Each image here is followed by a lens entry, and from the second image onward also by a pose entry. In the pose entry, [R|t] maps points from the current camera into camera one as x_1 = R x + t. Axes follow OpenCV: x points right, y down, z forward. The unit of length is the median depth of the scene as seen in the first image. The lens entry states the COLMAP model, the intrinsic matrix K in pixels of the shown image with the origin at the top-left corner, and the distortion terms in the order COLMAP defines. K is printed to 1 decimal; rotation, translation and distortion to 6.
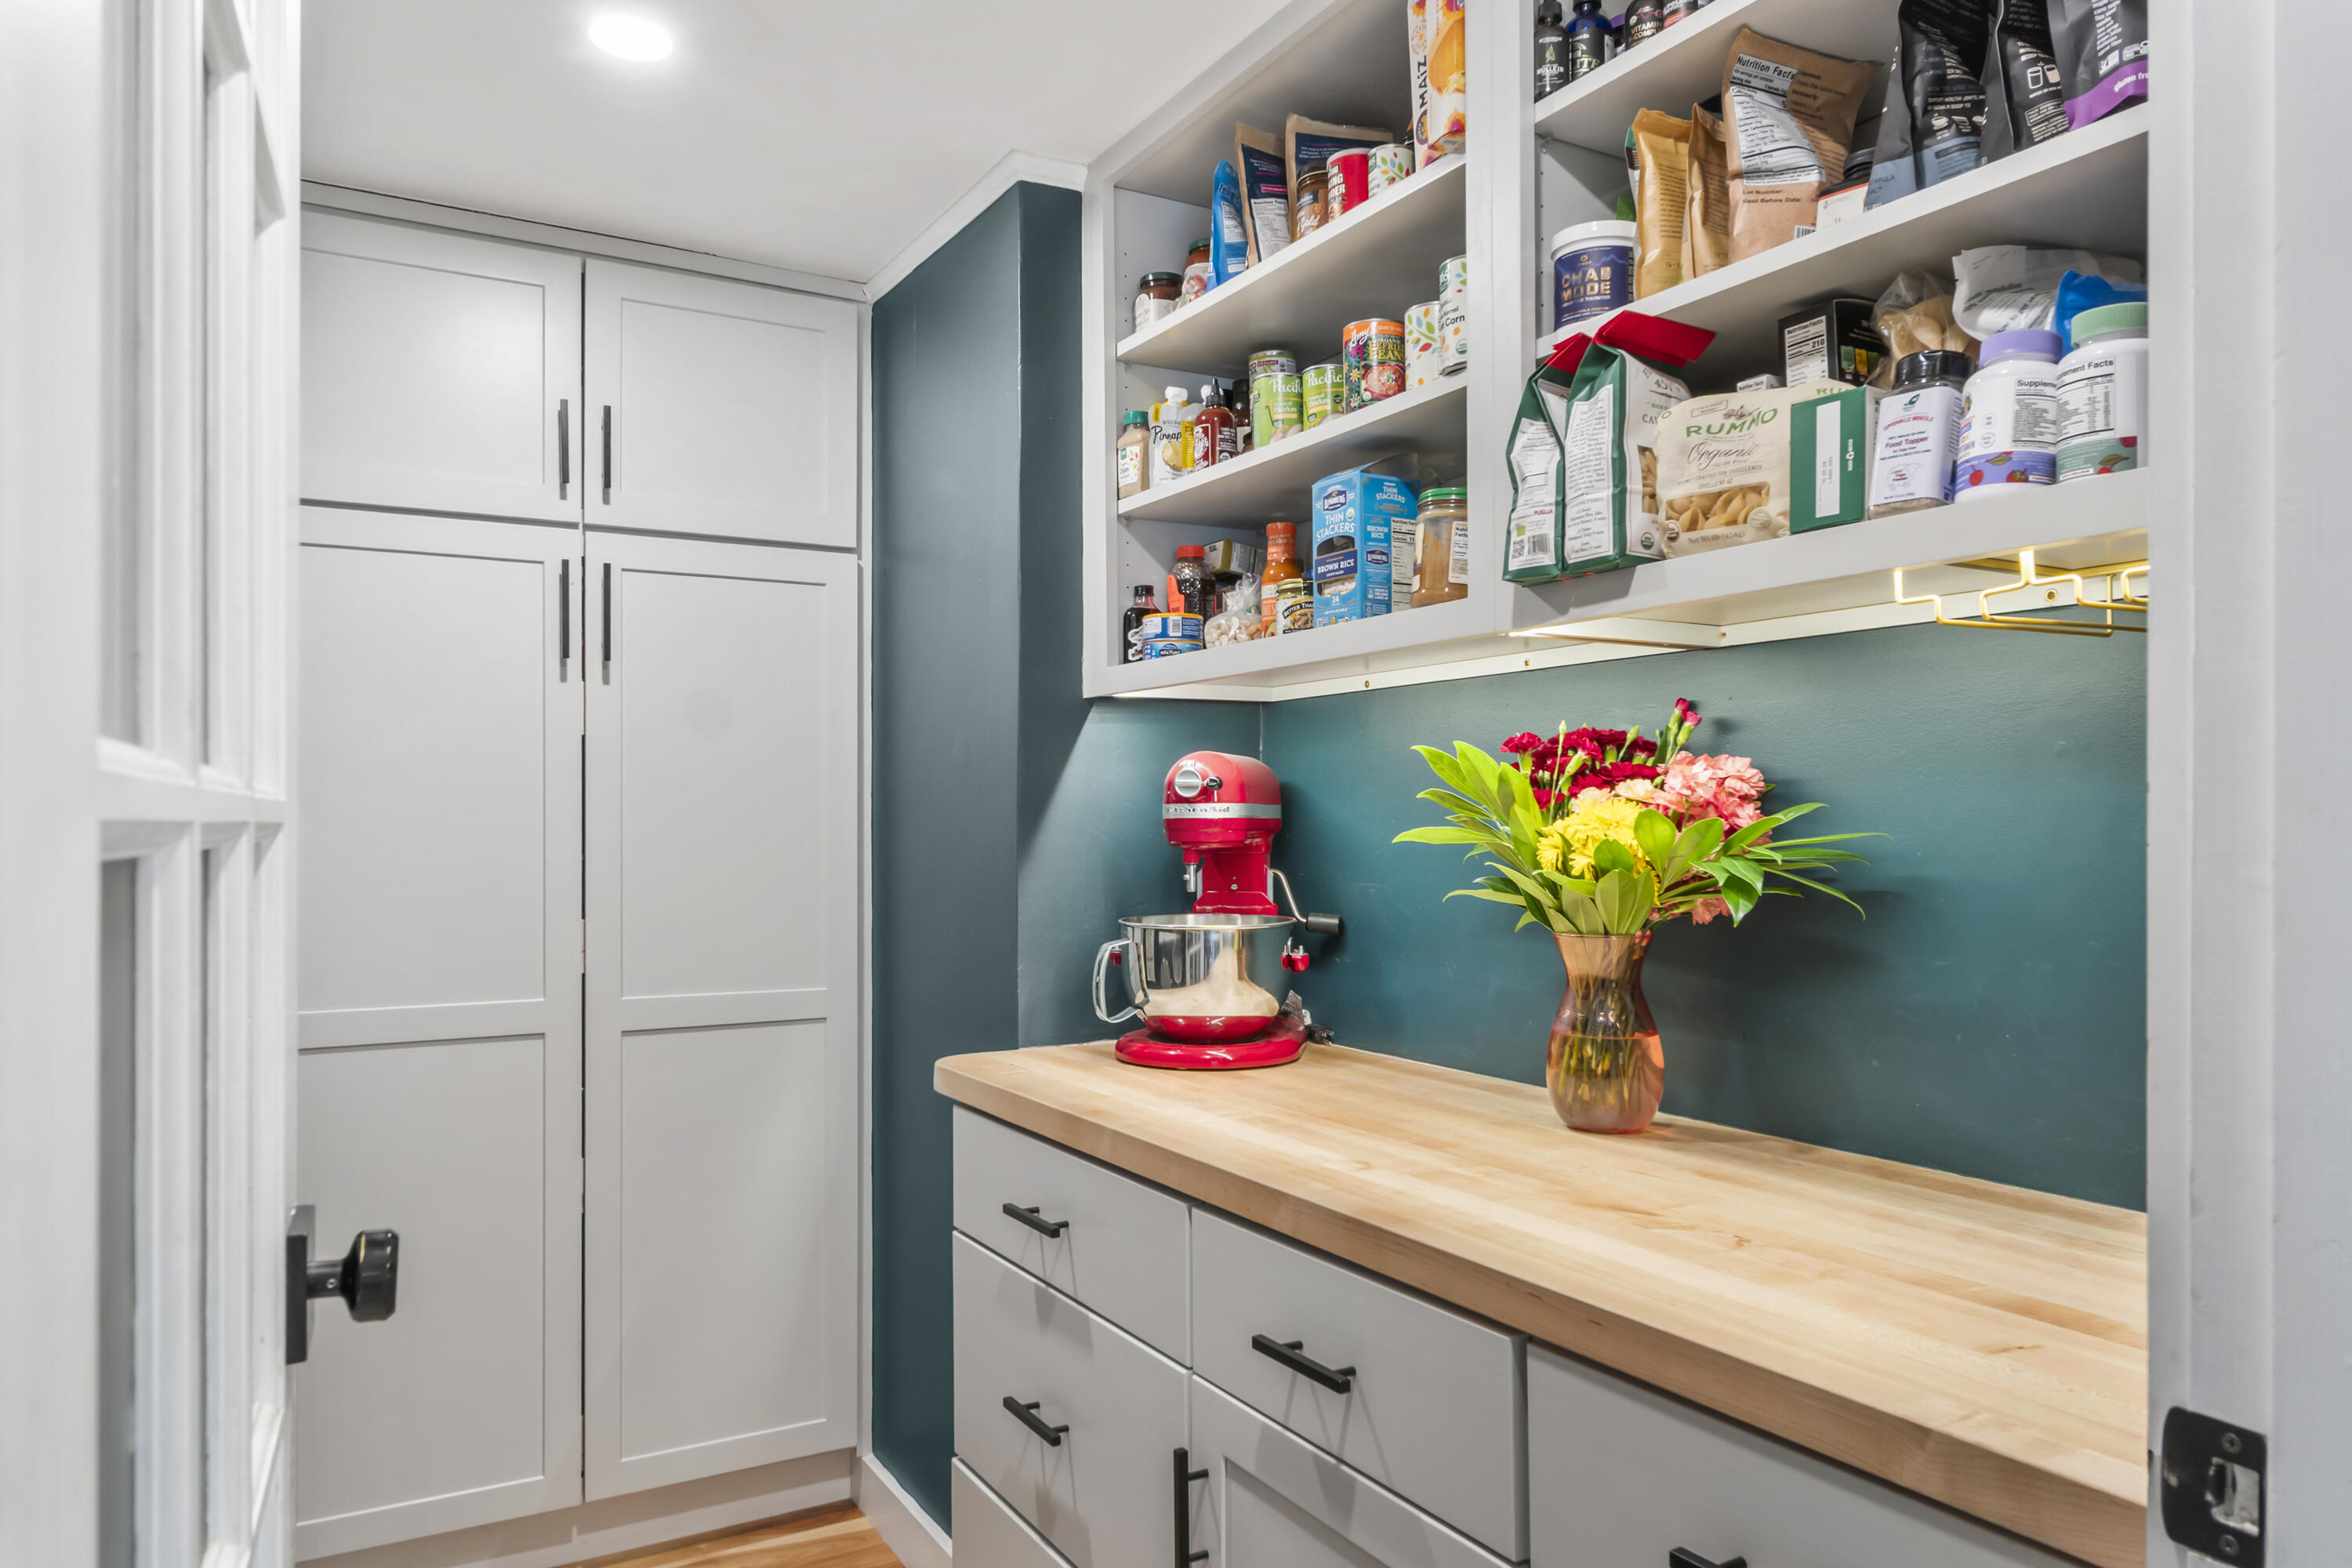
lens RADIAL K [[1522.4, 0, 1172.1], [0, 1522.4, 811.4], [0, 0, 1]] dist [-0.001666, -0.000344]
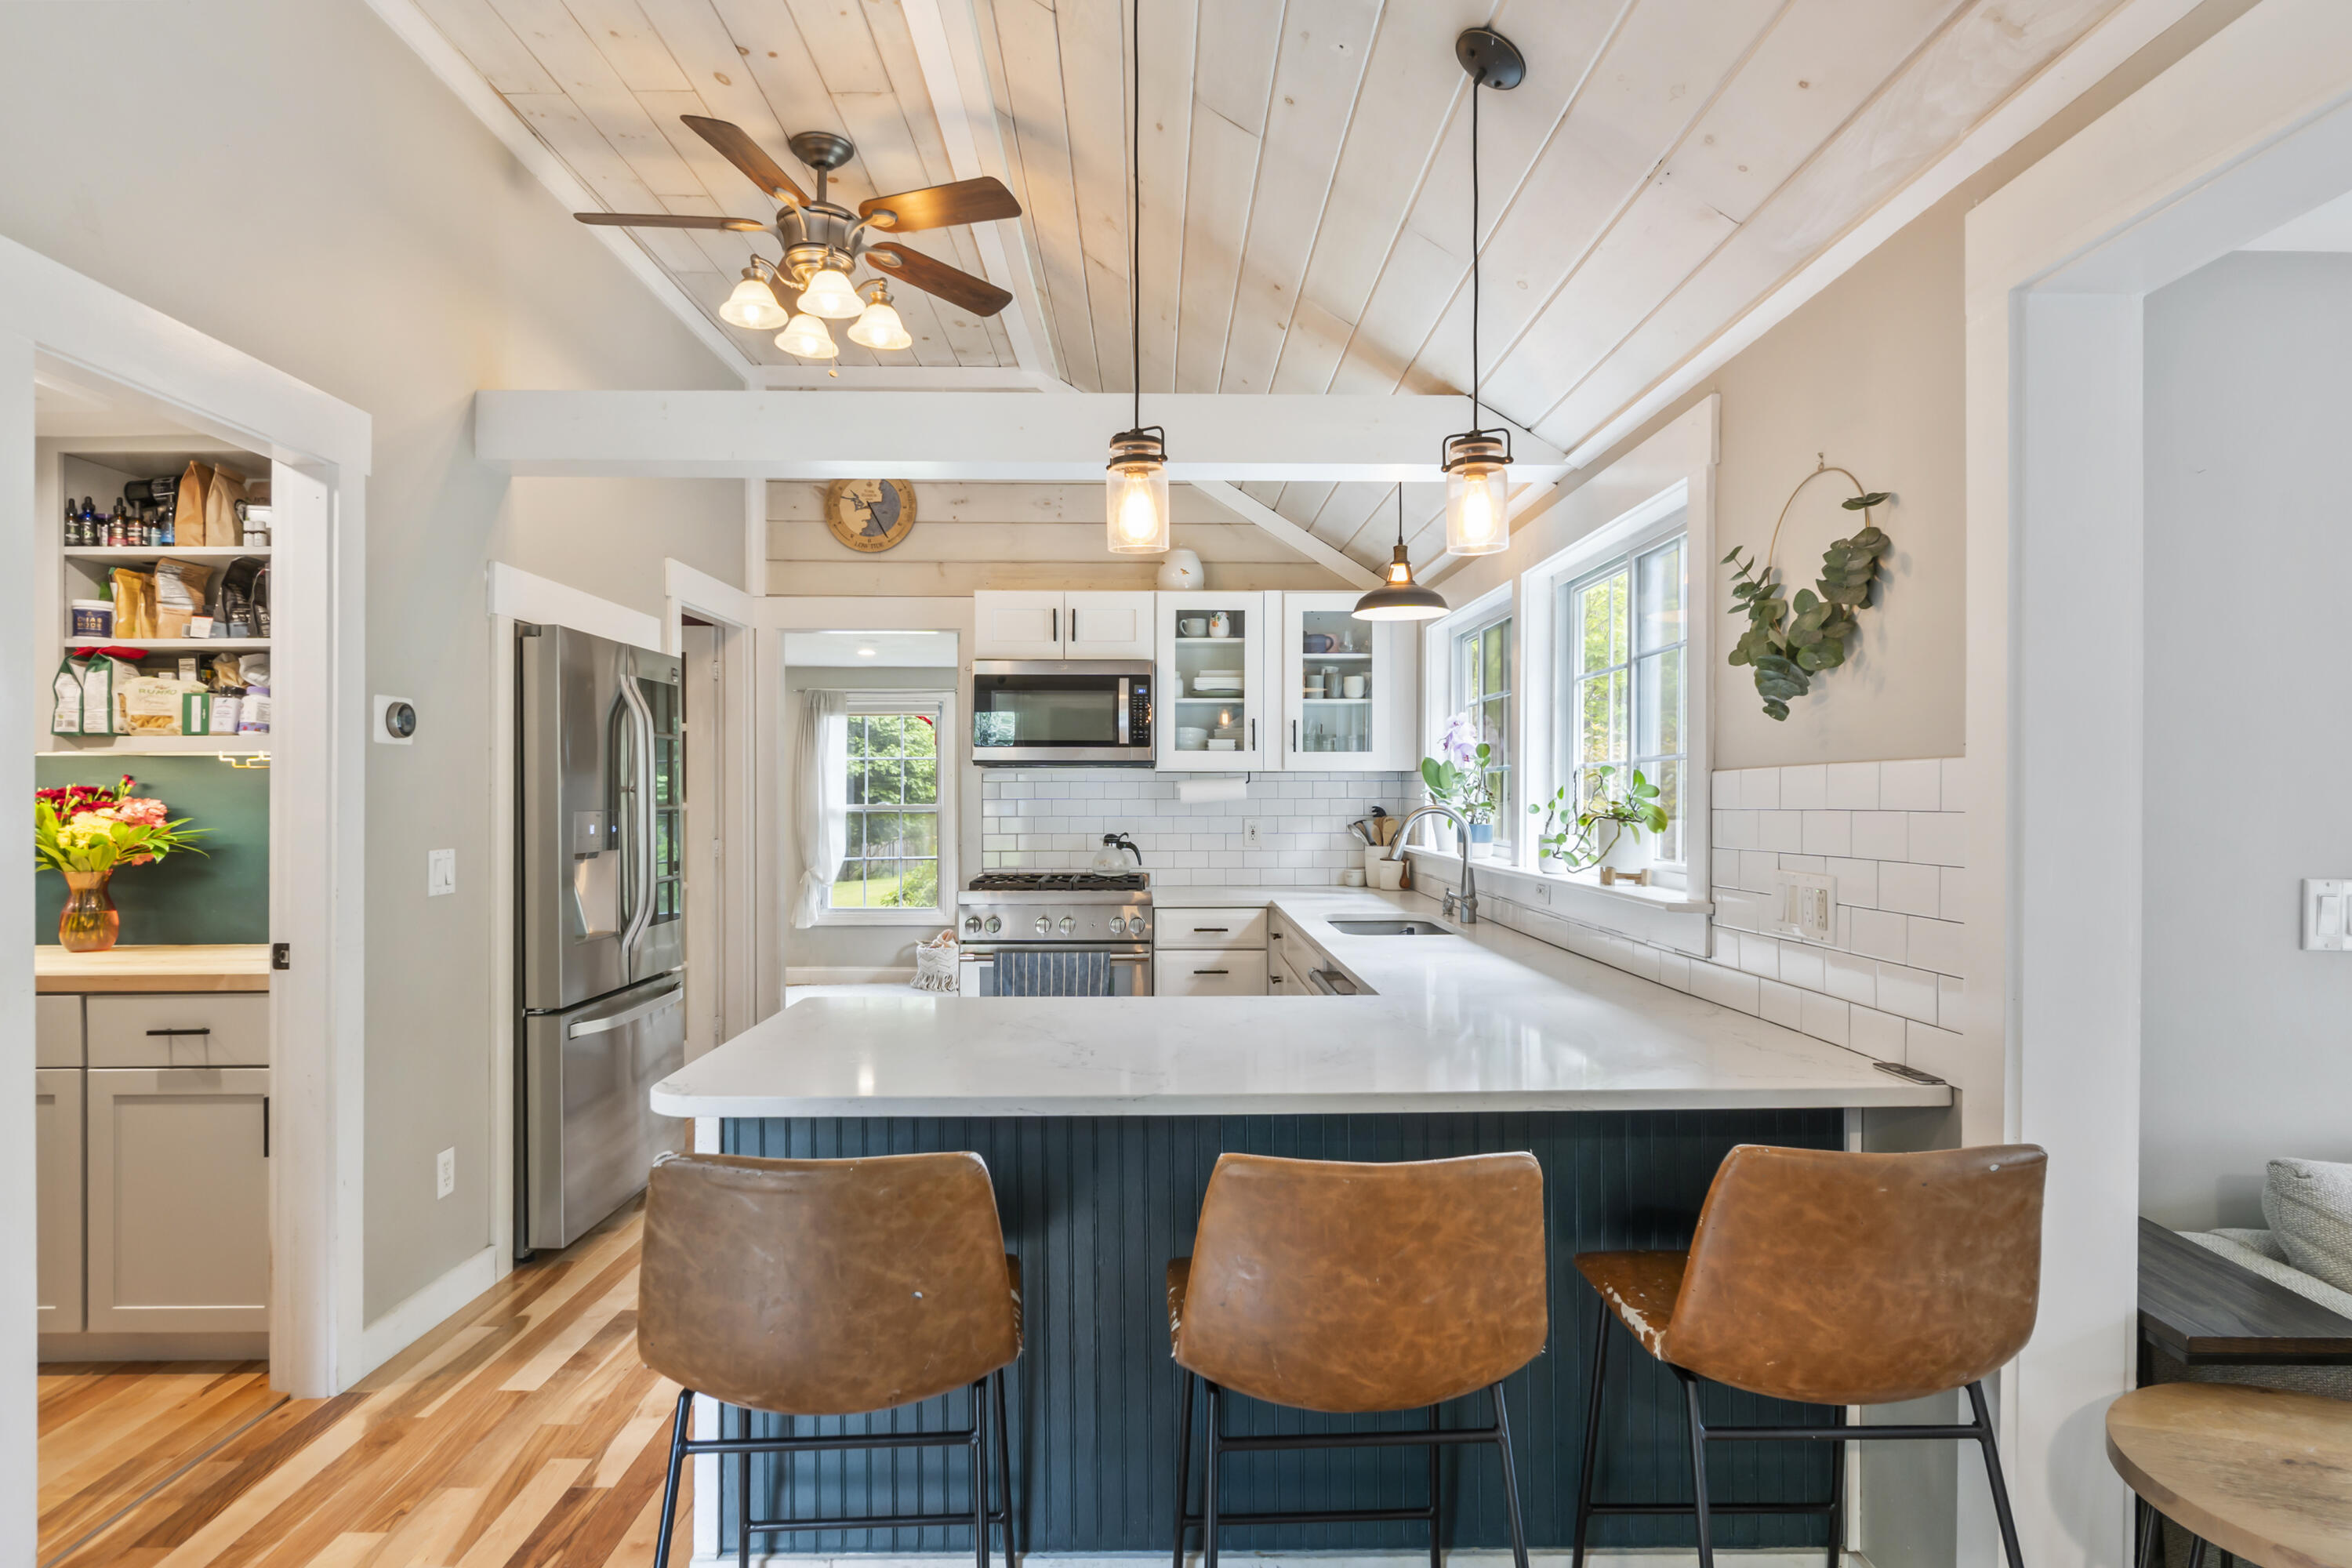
lens RADIAL K [[1281.4, 0, 1170.9], [0, 1281.4, 791.9], [0, 0, 1]] dist [-0.001597, -0.002298]
pose [[0.485911, -0.000382, 0.874008, -0.673398], [-0.004214, 0.999987, 0.002780, -0.061158], [-0.873998, -0.005034, 0.485903, -1.529876]]
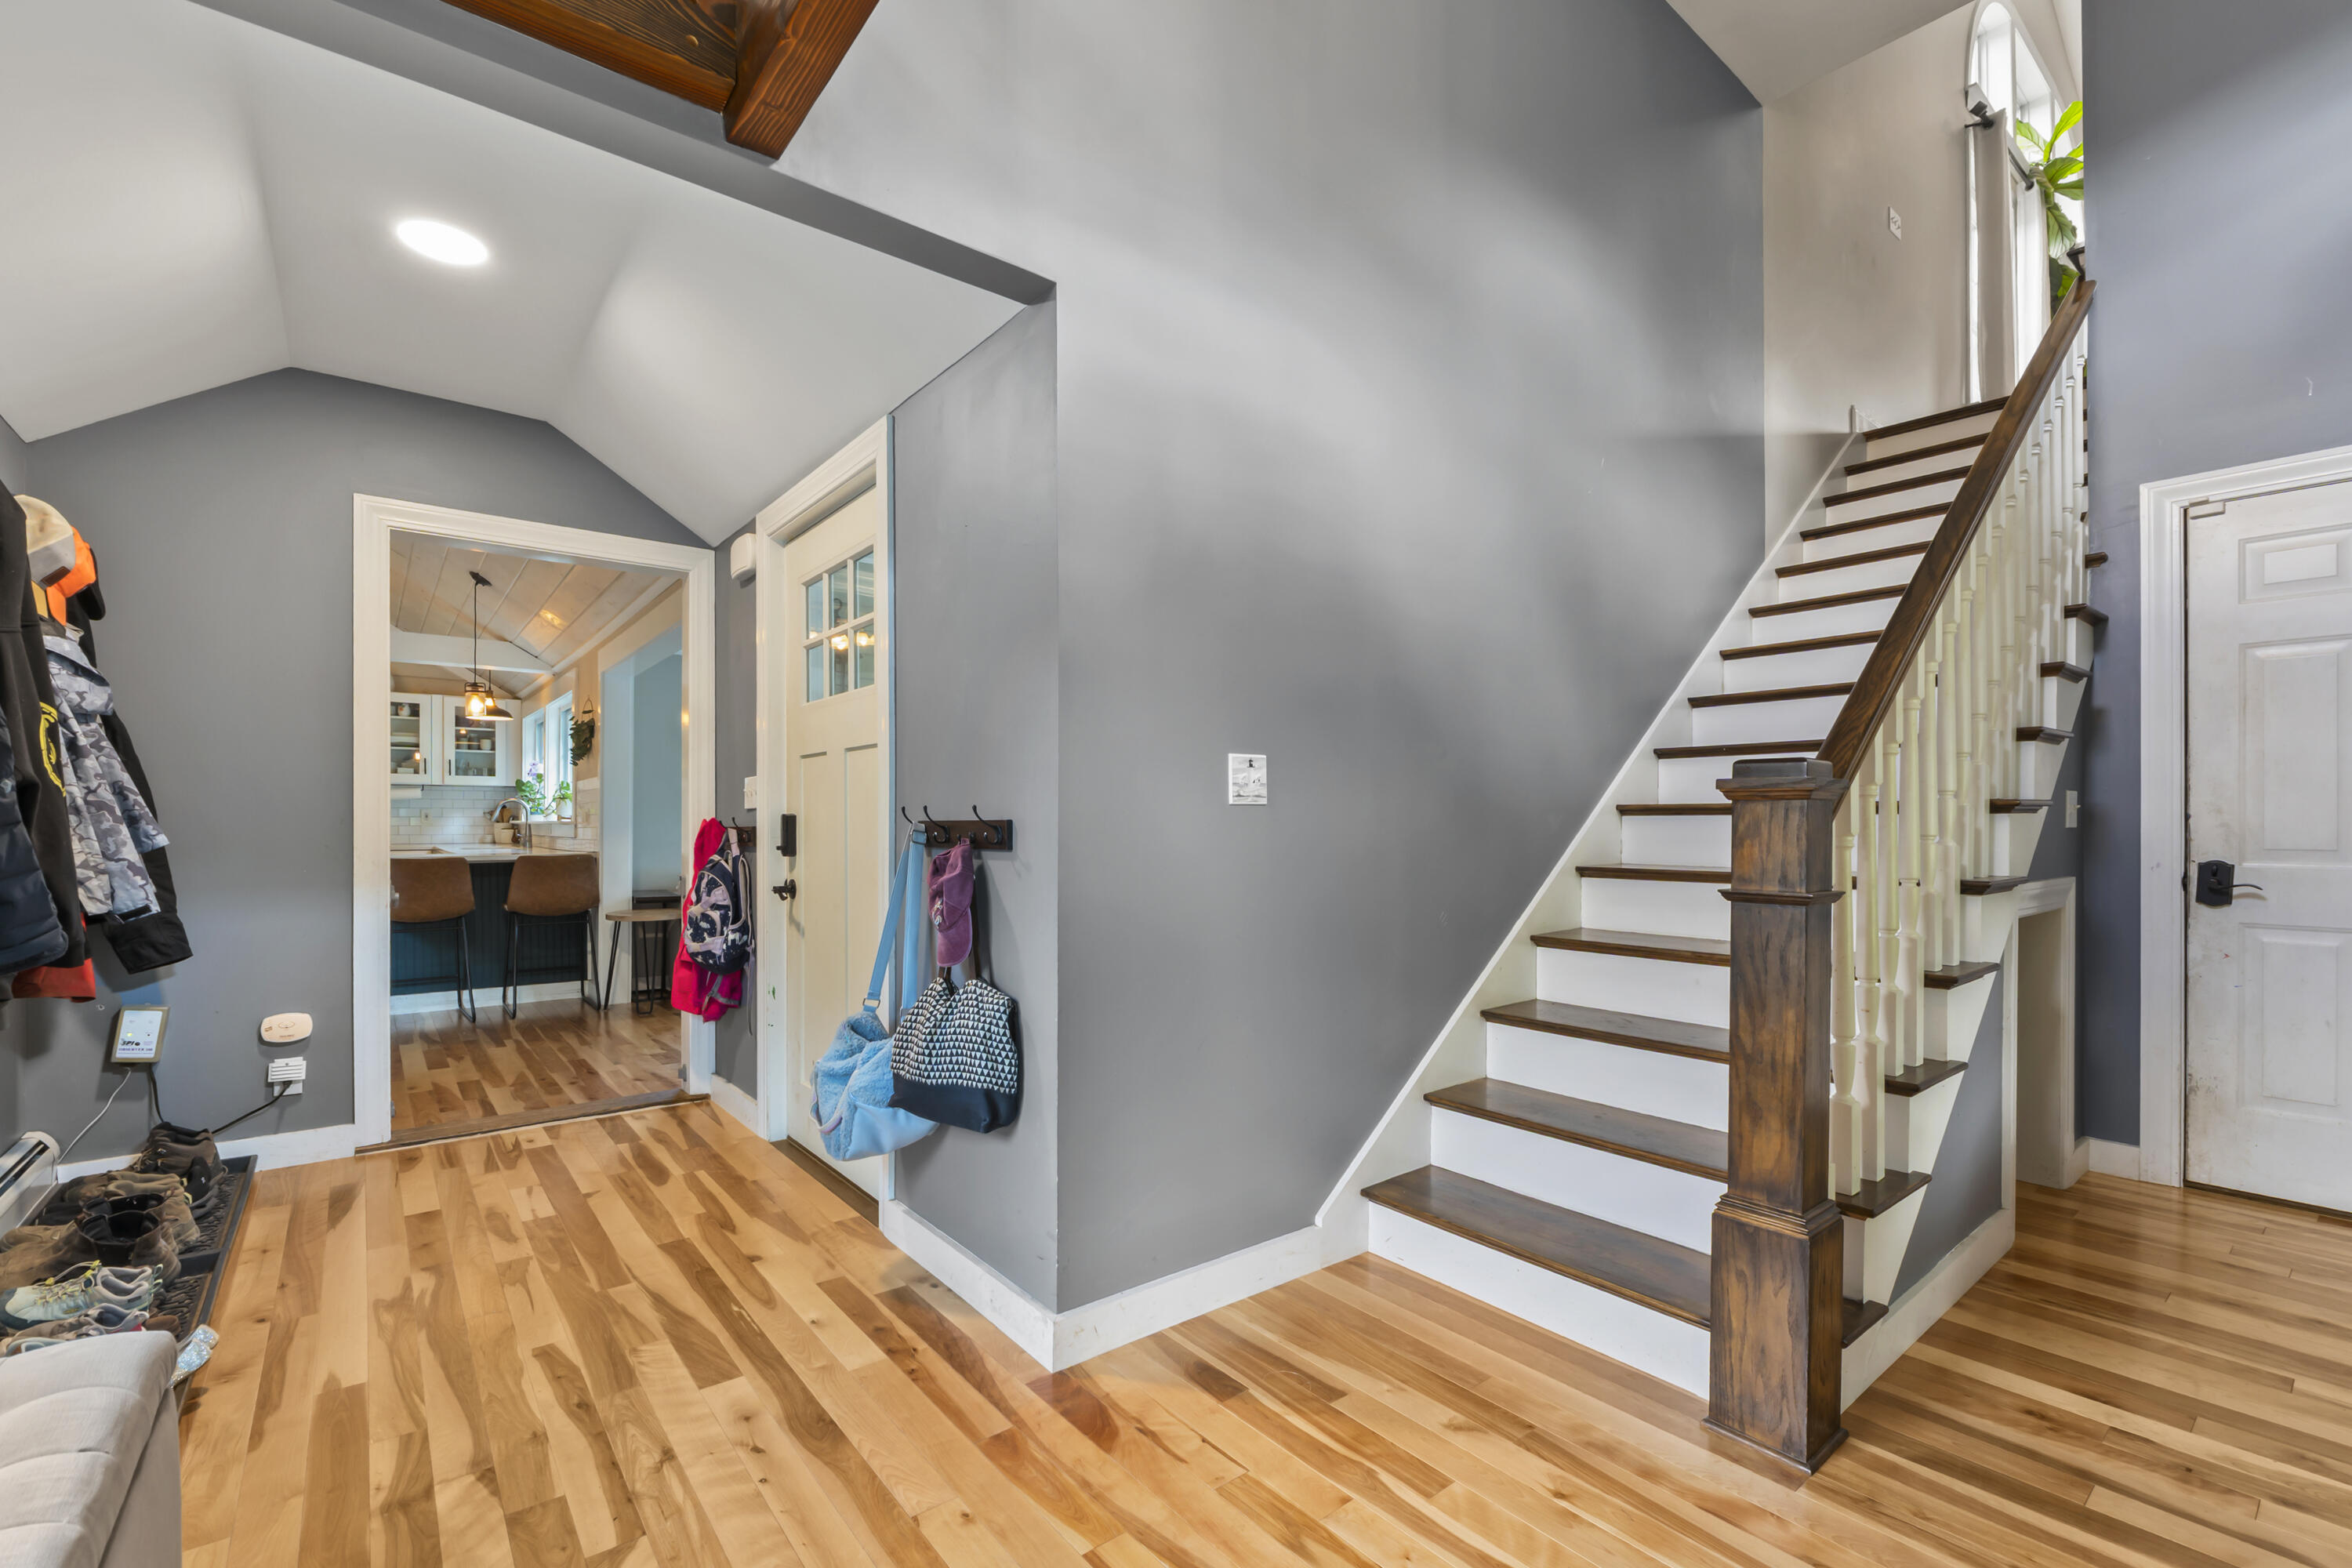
lens RADIAL K [[1016.8, 0, 1175.5], [0, 1016.8, 824.5], [0, 0, 1]] dist [-0.001254, -0.000113]
pose [[-0.149176, -0.000758, 0.988810, -3.603977], [-0.006545, 0.999979, -0.000221, 0.084465], [-0.988789, -0.006504, -0.149178, -3.250224]]
